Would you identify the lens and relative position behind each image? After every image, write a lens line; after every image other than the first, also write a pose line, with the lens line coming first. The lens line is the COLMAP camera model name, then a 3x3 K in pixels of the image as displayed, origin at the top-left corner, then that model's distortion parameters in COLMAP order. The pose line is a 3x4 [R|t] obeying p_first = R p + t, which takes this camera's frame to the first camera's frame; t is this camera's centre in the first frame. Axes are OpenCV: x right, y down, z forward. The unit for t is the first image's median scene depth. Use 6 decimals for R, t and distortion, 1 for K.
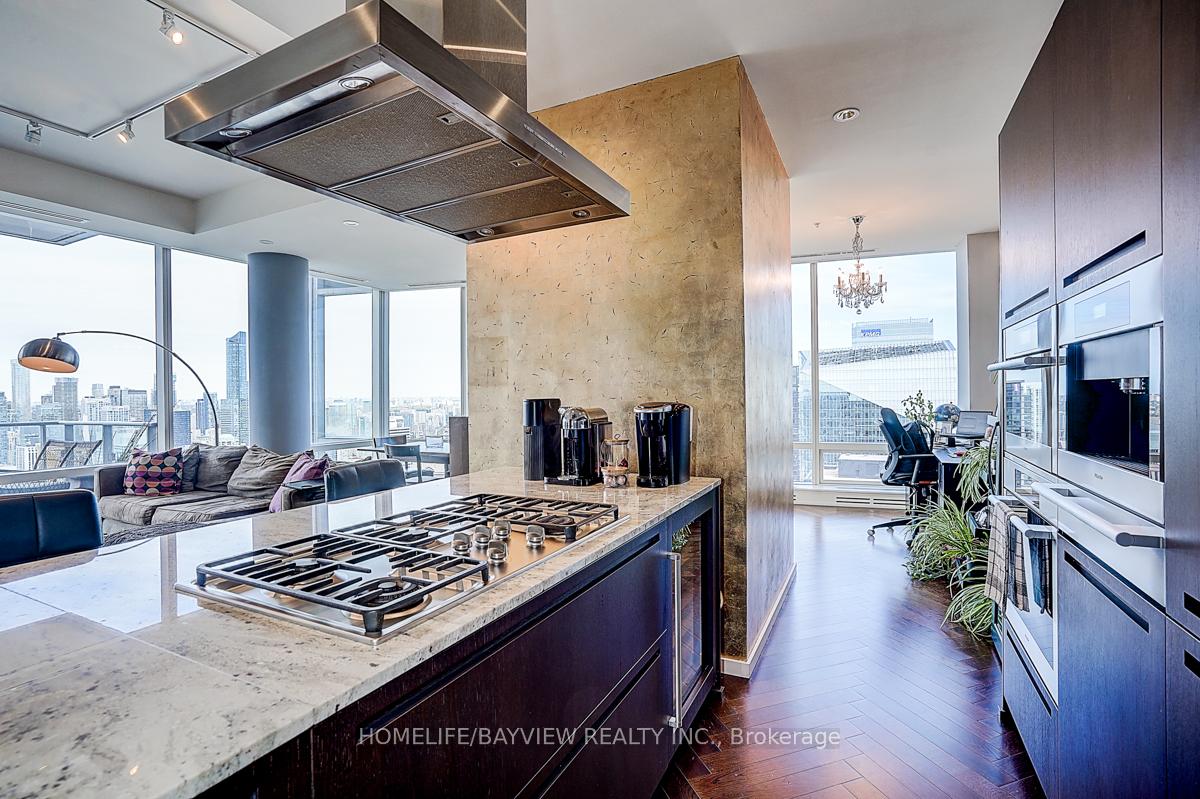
lens RADIAL K [[553.6, 0, 600.0], [0, 553.6, 399.5], [0, 0, 1]] dist [-0.010175, 0.000310]
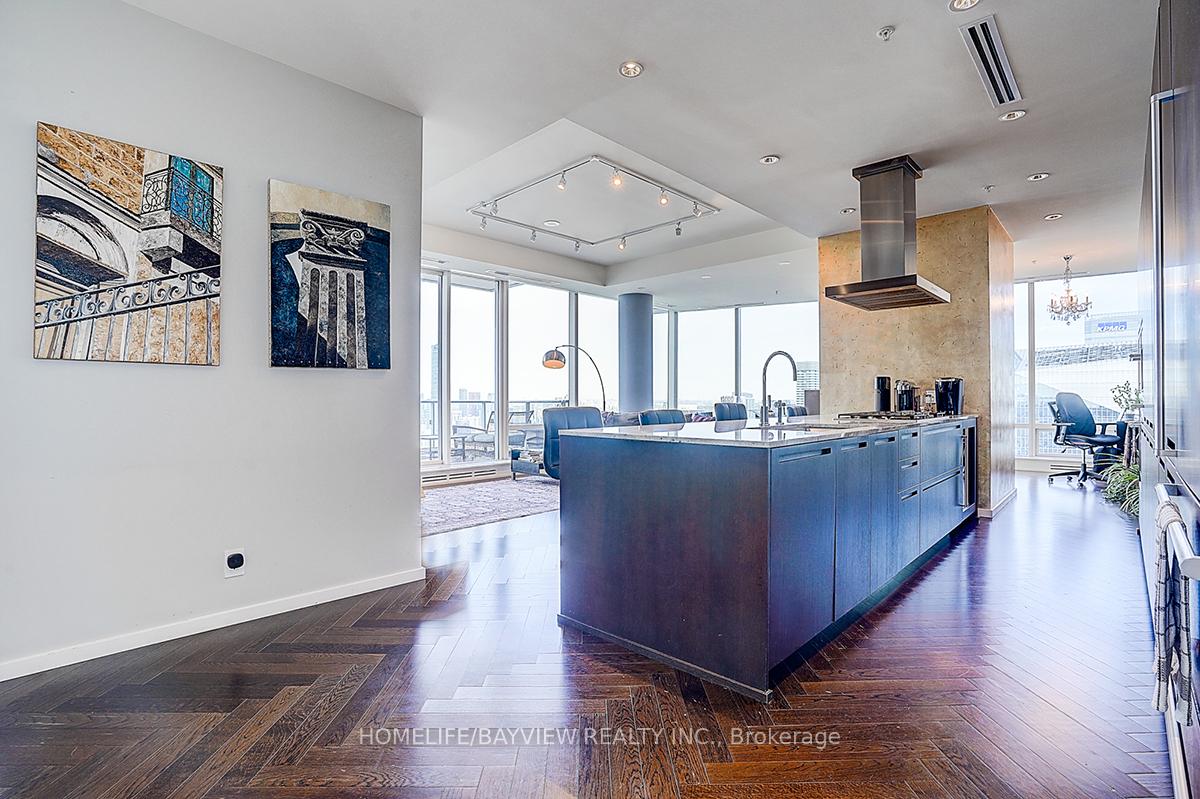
lens RADIAL K [[567.3, 0, 604.7], [0, 567.3, 401.3], [0, 0, 1]] dist [-0.048006, 0.026059]
pose [[0.959285, 0.010090, -0.282258, -0.277590], [-0.010660, 0.999943, -0.000483, 0.056239], [0.282237, 0.003472, 0.959338, -0.729895]]
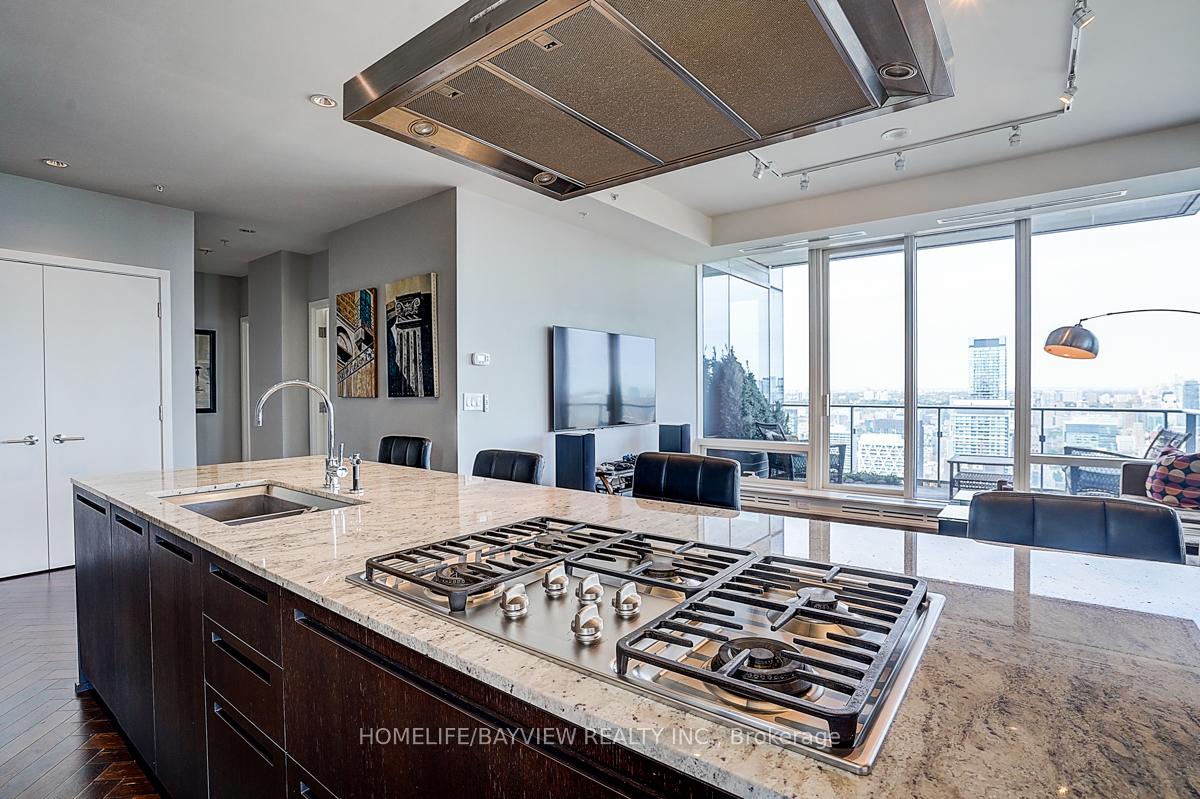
lens RADIAL K [[575.9, 0, 600.5], [0, 575.9, 397.9], [0, 0, 1]] dist [-0.065142, 0.027056]
pose [[-0.179825, 0.025466, -0.983369, 0.144185], [-0.001196, 0.999658, 0.026106, -0.004802], [0.983698, 0.005871, -0.179734, 0.312564]]
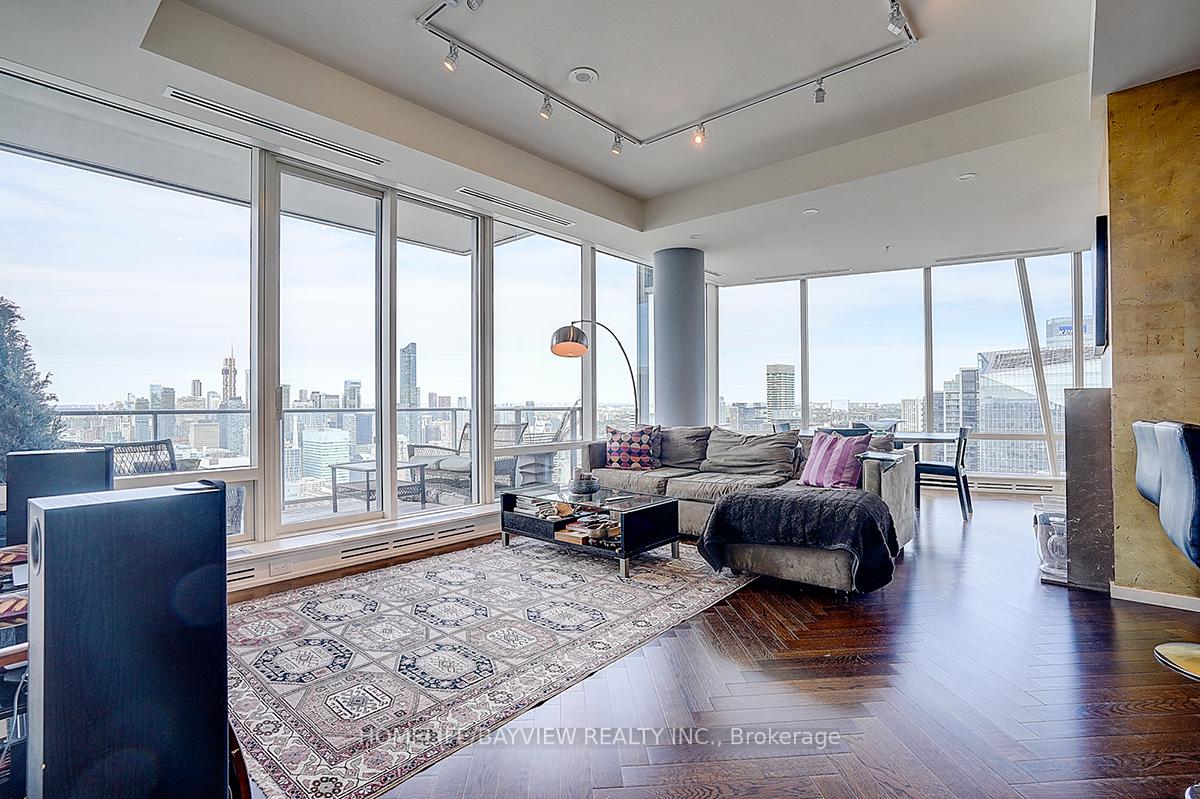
lens RADIAL K [[567.3, 0, 604.7], [0, 567.3, 401.3], [0, 0, 1]] dist [-0.048006, 0.026059]
pose [[0.972077, 0.004221, -0.234624, -0.610829], [-0.006142, 0.999953, -0.007457, 0.047772], [0.234582, 0.008690, 0.972058, -0.112491]]
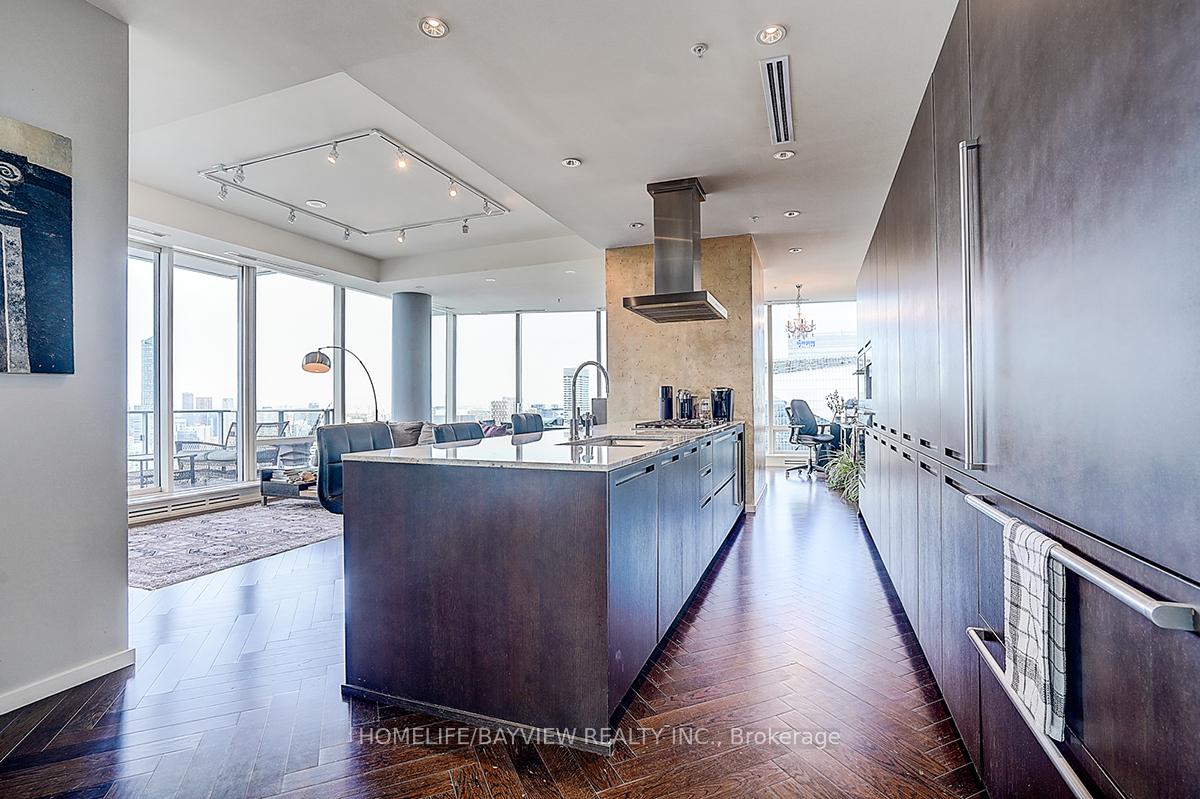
lens RADIAL K [[567.3, 0, 604.7], [0, 567.3, 401.3], [0, 0, 1]] dist [-0.048006, 0.026059]
pose [[0.993879, 0.004447, 0.110388, -0.323417], [-0.003166, 0.999926, -0.011776, 0.046990], [-0.110432, 0.011354, 0.993819, -0.666952]]
